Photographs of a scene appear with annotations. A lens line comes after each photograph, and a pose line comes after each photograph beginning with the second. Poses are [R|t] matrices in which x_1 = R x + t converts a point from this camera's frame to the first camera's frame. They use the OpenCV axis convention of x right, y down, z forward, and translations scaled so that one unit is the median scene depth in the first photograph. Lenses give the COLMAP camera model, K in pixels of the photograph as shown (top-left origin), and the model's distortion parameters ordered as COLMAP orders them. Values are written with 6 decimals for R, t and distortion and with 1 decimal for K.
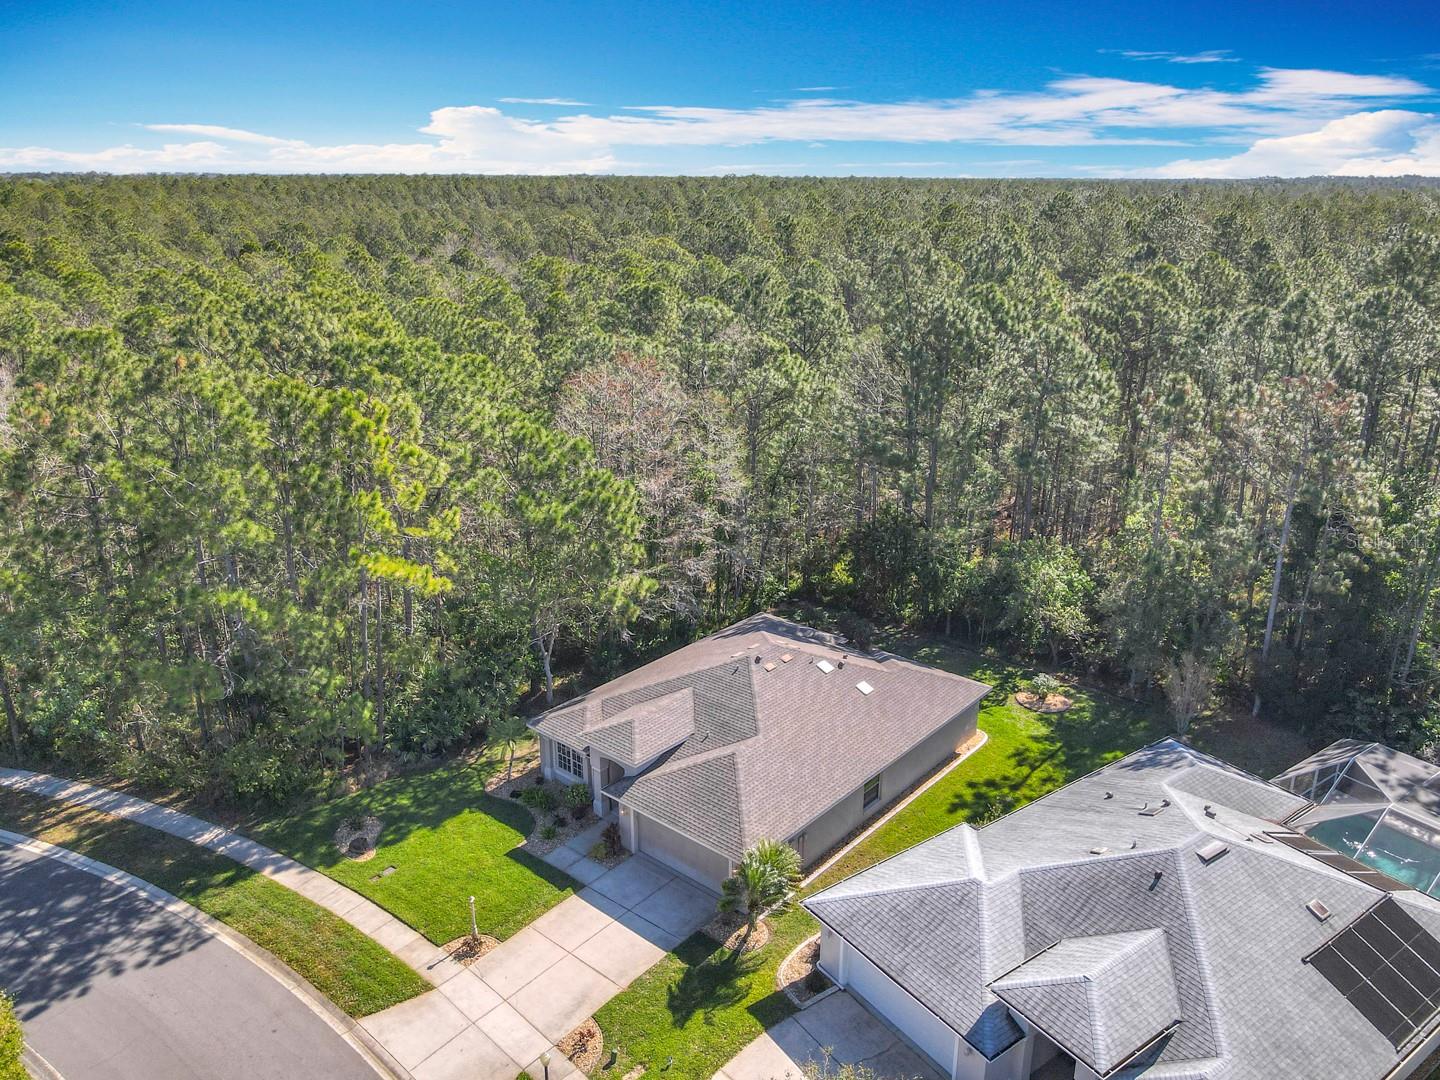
lens RADIAL K [[1101.4, 0, 720.0], [0, 1101.4, 540.0], [0, 0, 1]] dist [-0.000328, -0.003039]
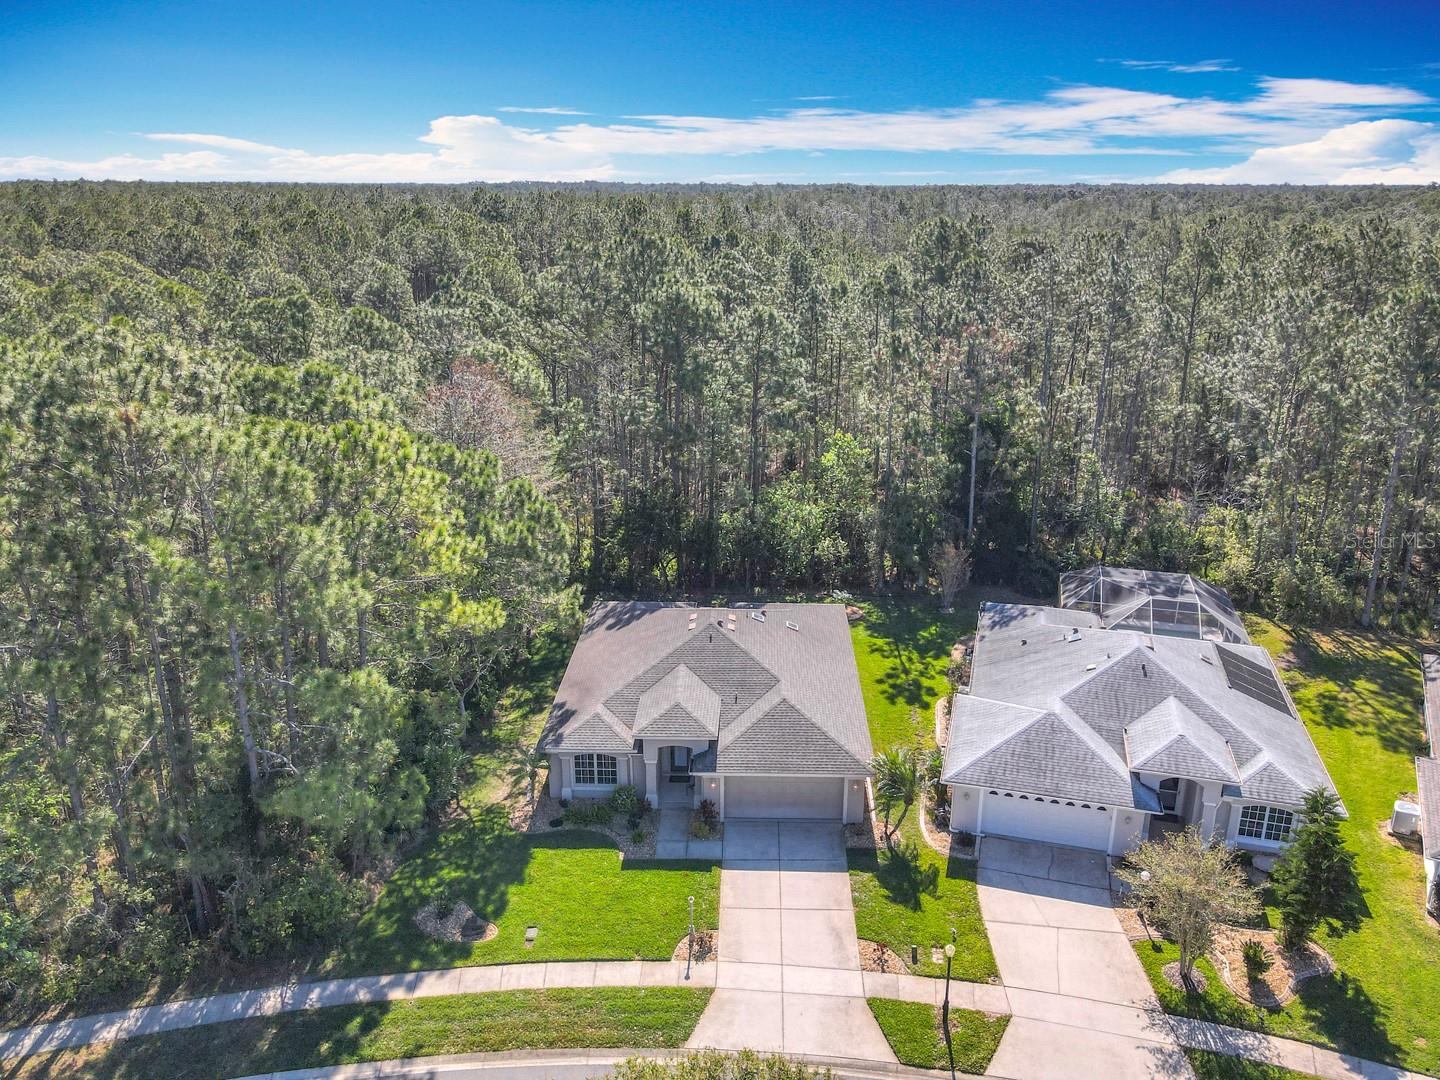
lens RADIAL K [[1079.4, 0, 720.0], [0, 1079.4, 540.0], [0, 0, 1]] dist [0.004954, 0.000607]
pose [[0.770195, -0.199700, 0.605739, -0.713172], [0.202627, 0.977130, 0.064500, -0.053296], [-0.604766, 0.073061, 0.793045, 0.167116]]
